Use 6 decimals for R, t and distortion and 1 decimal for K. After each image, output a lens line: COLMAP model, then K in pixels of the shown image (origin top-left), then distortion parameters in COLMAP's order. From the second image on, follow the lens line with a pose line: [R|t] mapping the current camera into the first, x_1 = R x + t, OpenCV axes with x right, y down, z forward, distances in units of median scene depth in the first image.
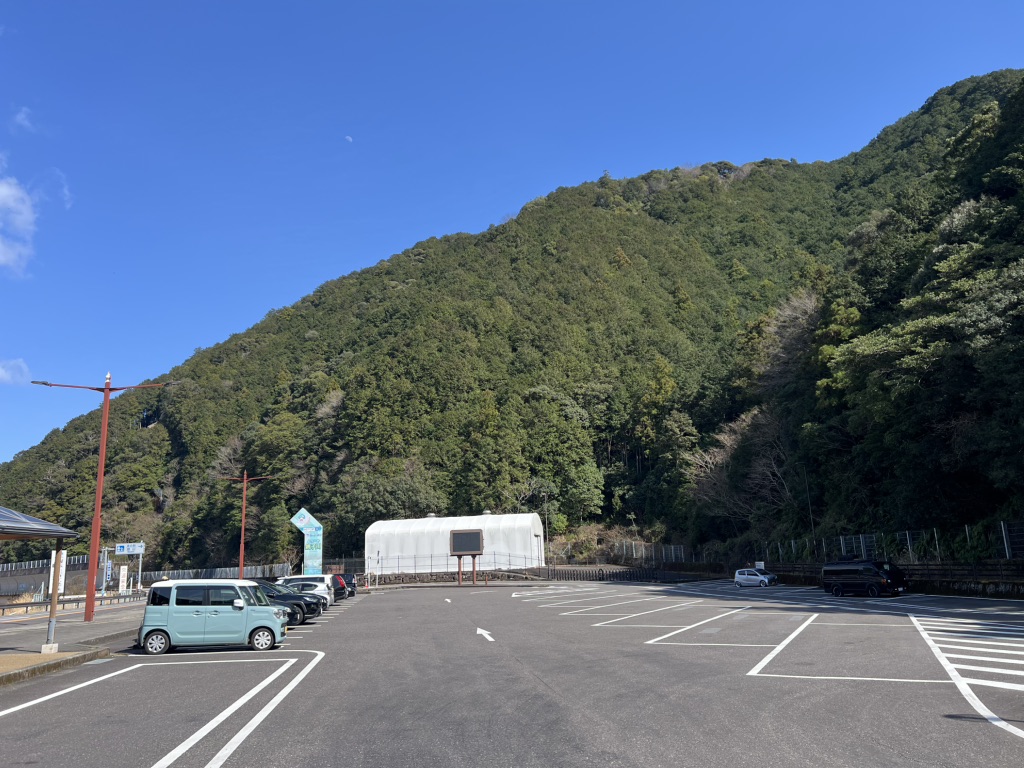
lens RADIAL K [[764.9, 0, 511.2], [0, 764.9, 387.2], [0, 0, 1]] dist [0.081728, -0.108111]
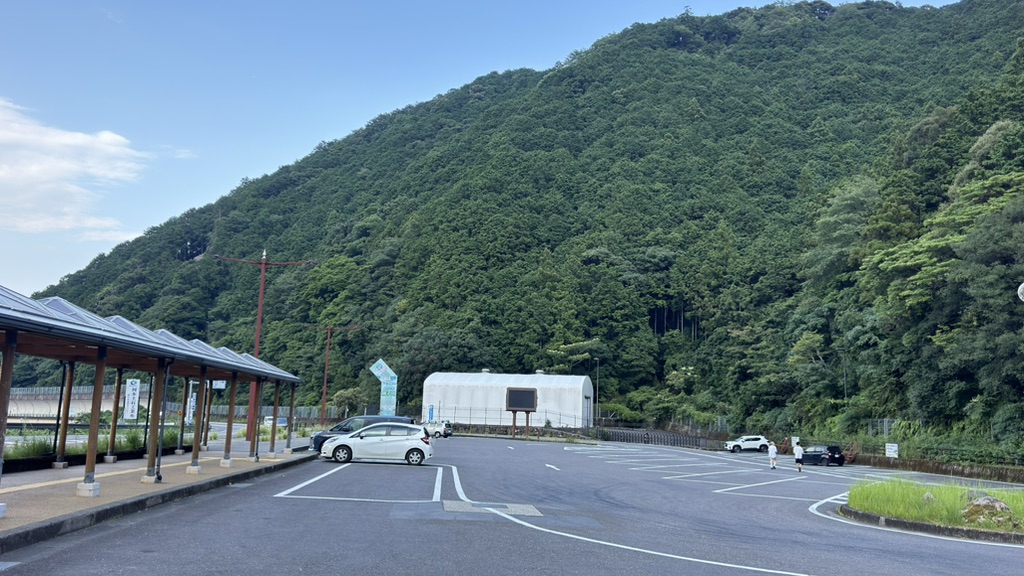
lens RADIAL K [[840.1, 0, 513.4], [0, 840.1, 291.7], [0, 0, 1]] dist [0.146547, -0.264339]
pose [[0.996321, 0.062445, -0.058697, -0.006518], [-0.058043, 0.995574, 0.073918, -0.022581], [0.063053, -0.070239, 0.995535, -0.107654]]
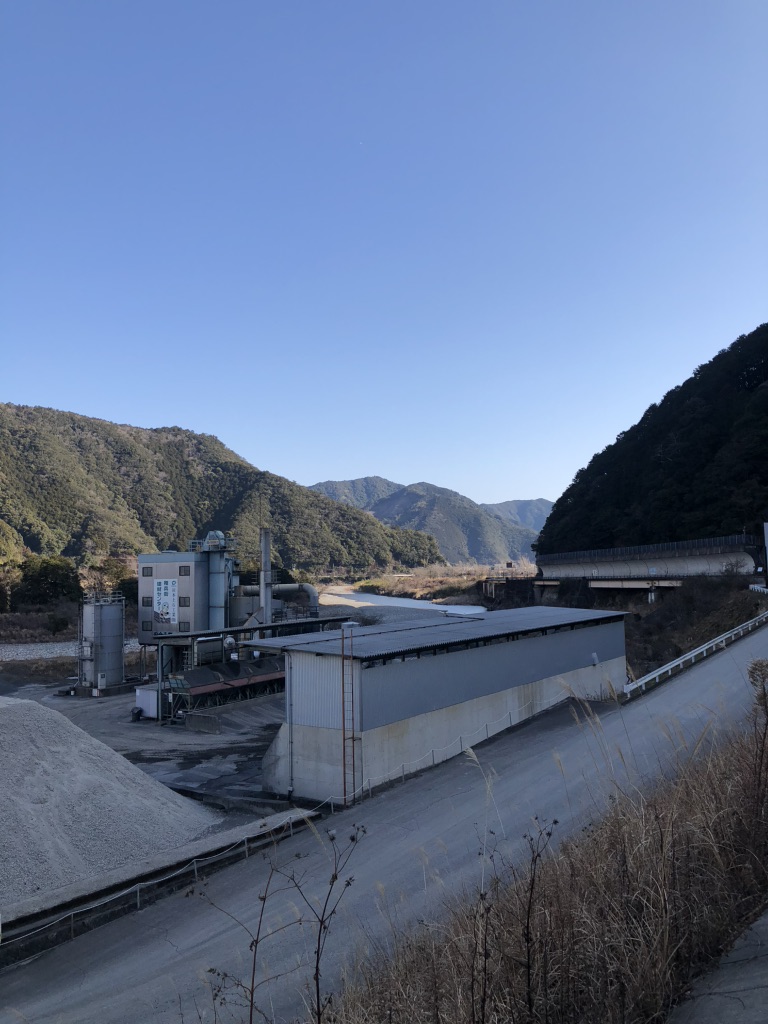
lens RADIAL K [[827.8, 0, 384.7], [0, 827.8, 495.3], [0, 0, 1]] dist [0.073288, -0.060693]
pose [[0.696498, -0.039859, -0.716451, -0.246354], [0.149948, 0.984497, 0.091000, 0.052719], [0.701716, -0.170811, 0.691677, 0.175770]]
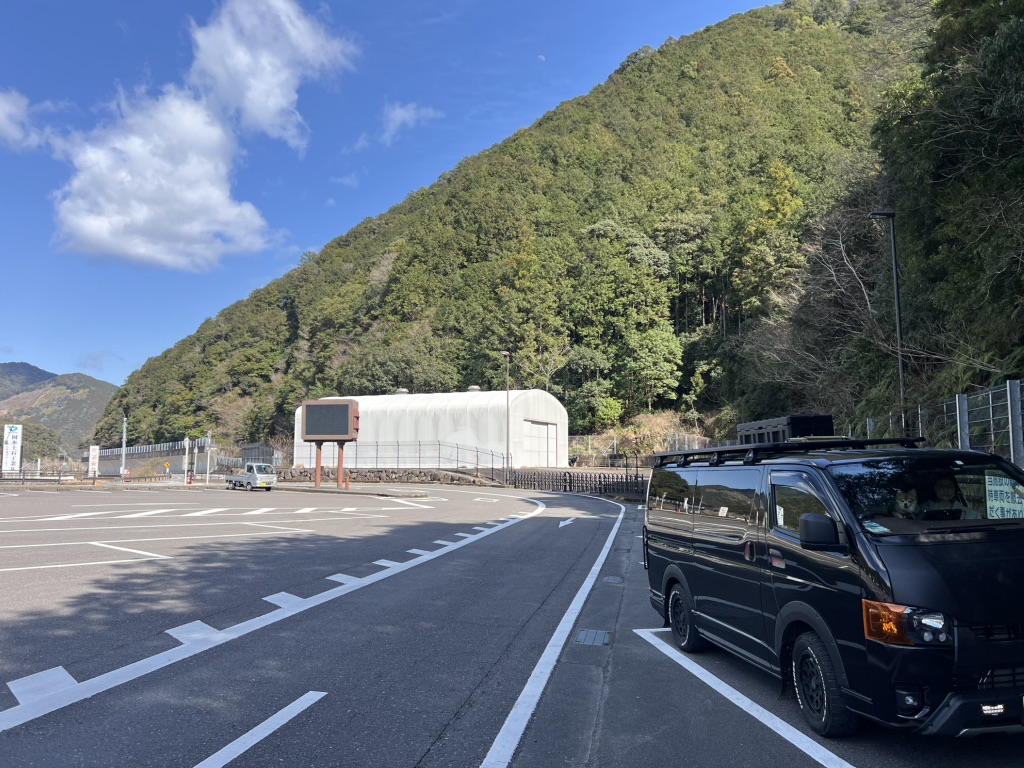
lens RADIAL K [[753.9, 0, 514.9], [0, 753.9, 399.6], [0, 0, 1]] dist [0.097868, -0.138000]
pose [[0.965178, 0.018354, -0.260951, 0.159345], [0.017985, 0.990520, 0.136189, 0.071546], [0.260977, -0.136140, 0.955697, 0.314323]]
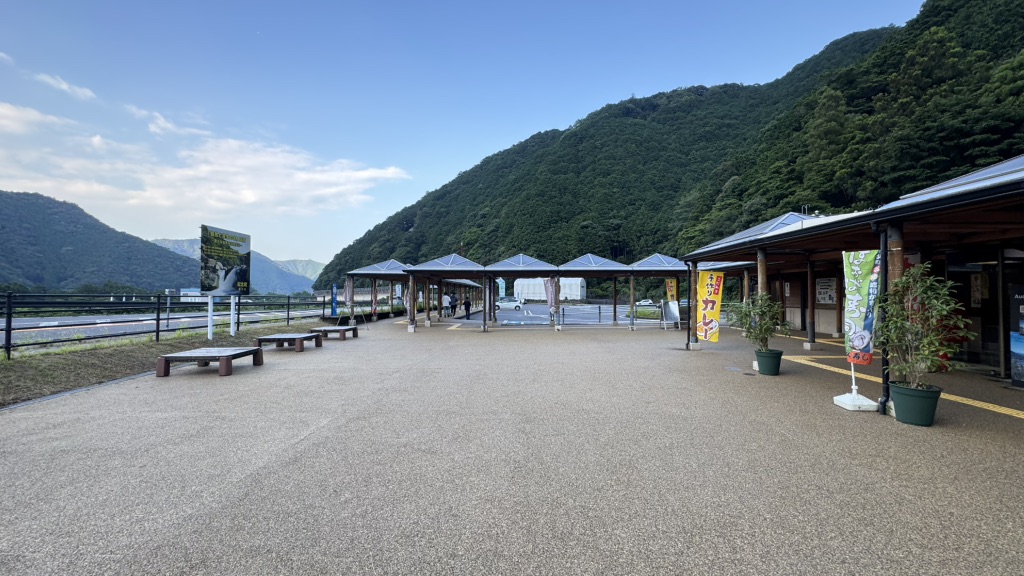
lens RADIAL K [[410.8, 0, 515.4], [0, 410.8, 294.6], [0, 0, 1]] dist [-0.000276, 0.000079]
pose [[0.988696, 0.039637, -0.144601, 0.010598], [-0.007244, 0.975926, 0.217983, -0.058785], [0.149760, -0.214471, 0.965181, -0.268400]]
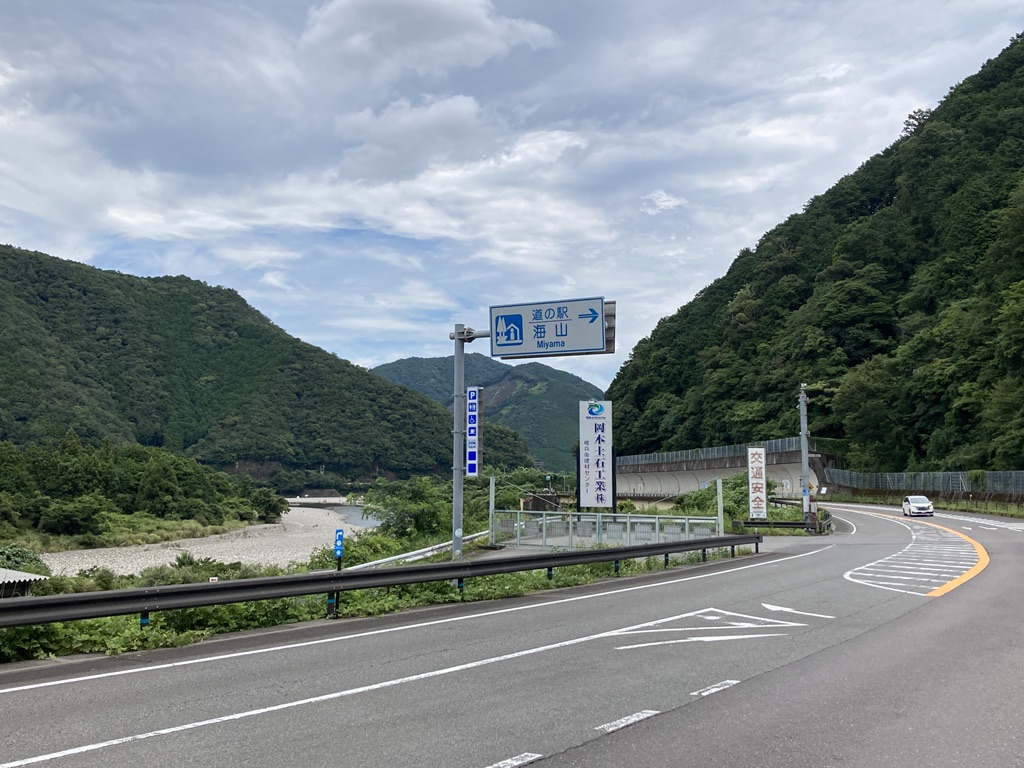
lens RADIAL K [[1067.9, 0, 511.9], [0, 1067.9, 381.4], [0, 0, 1]] dist [0.107462, -0.317561]
pose [[0.699131, -0.018085, -0.714765, -0.208912], [0.119643, 0.988544, 0.092015, 0.134693], [0.704912, -0.149847, 0.693285, 0.552629]]
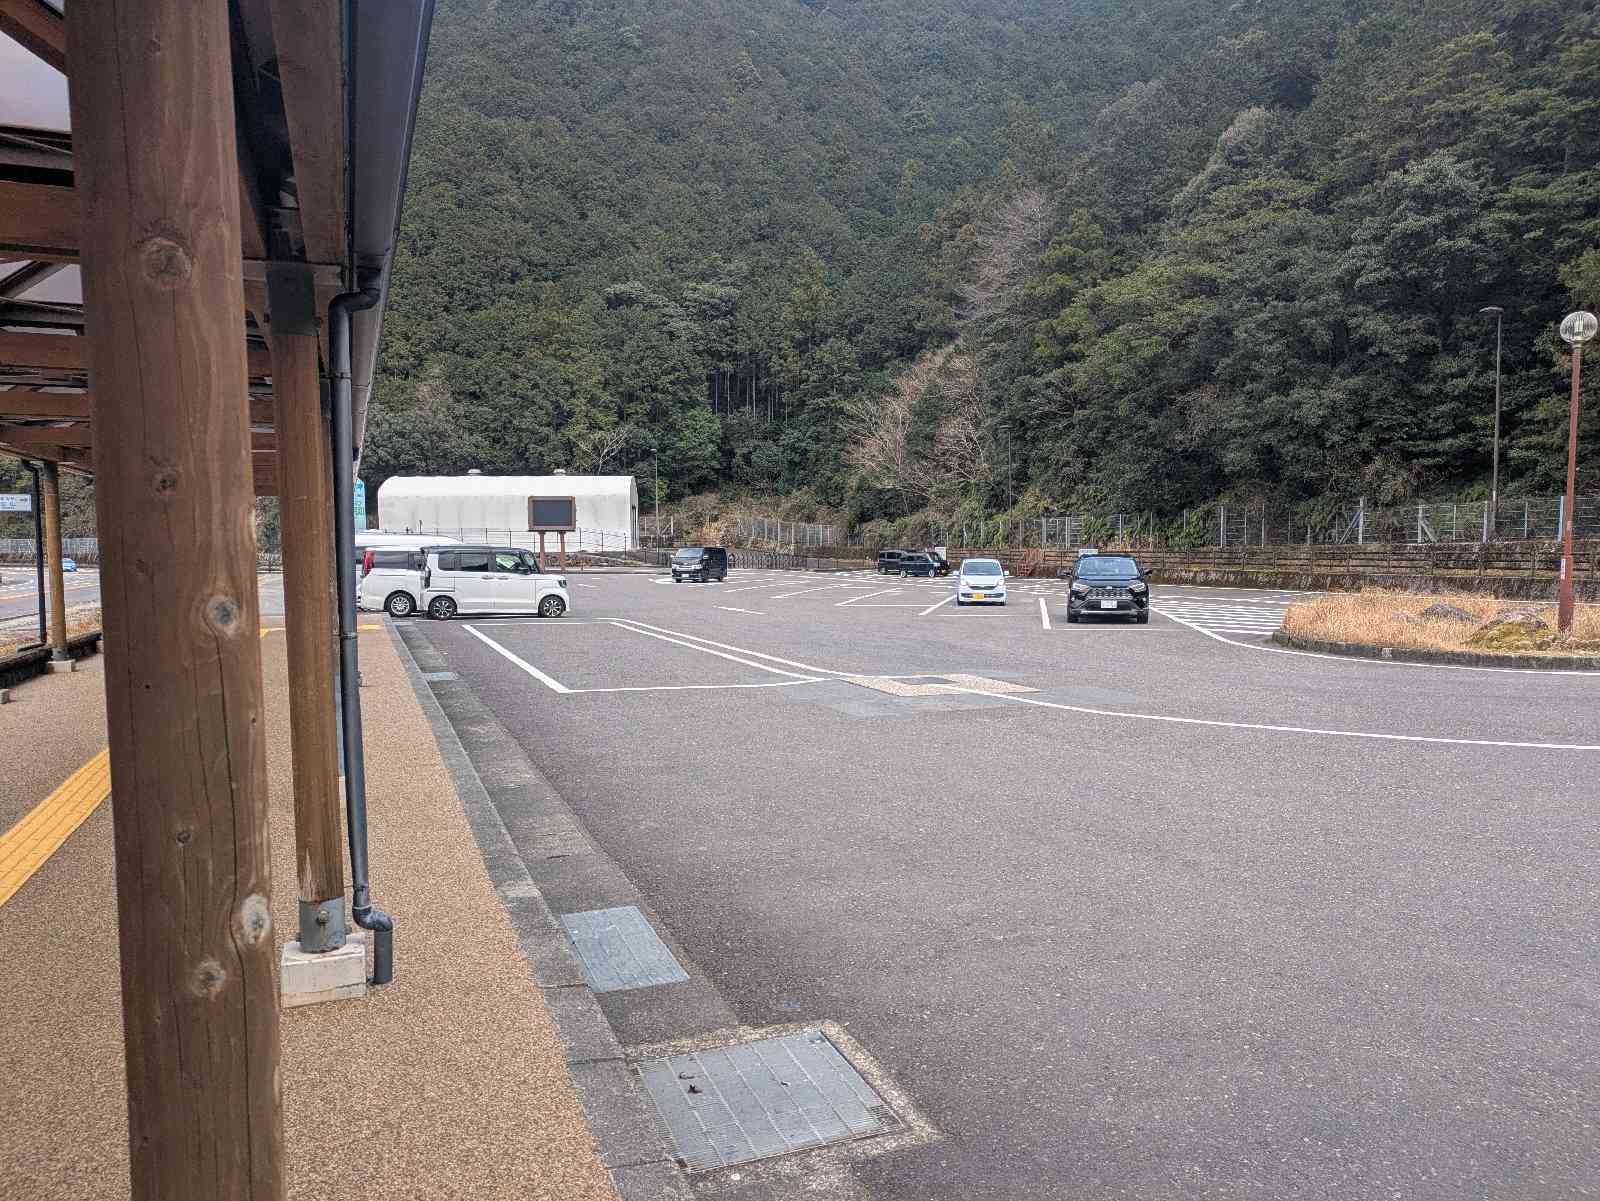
lens RADIAL K [[1184.7, 0, 832.5], [0, 1184.7, 622.4], [0, 0, 1]] dist [0.046914, -0.002332]
pose [[0.967267, 0.007522, 0.253648, -0.056875], [-0.078721, 0.959143, 0.271750, -0.014121], [-0.241241, -0.282822, 0.928340, -0.078062]]
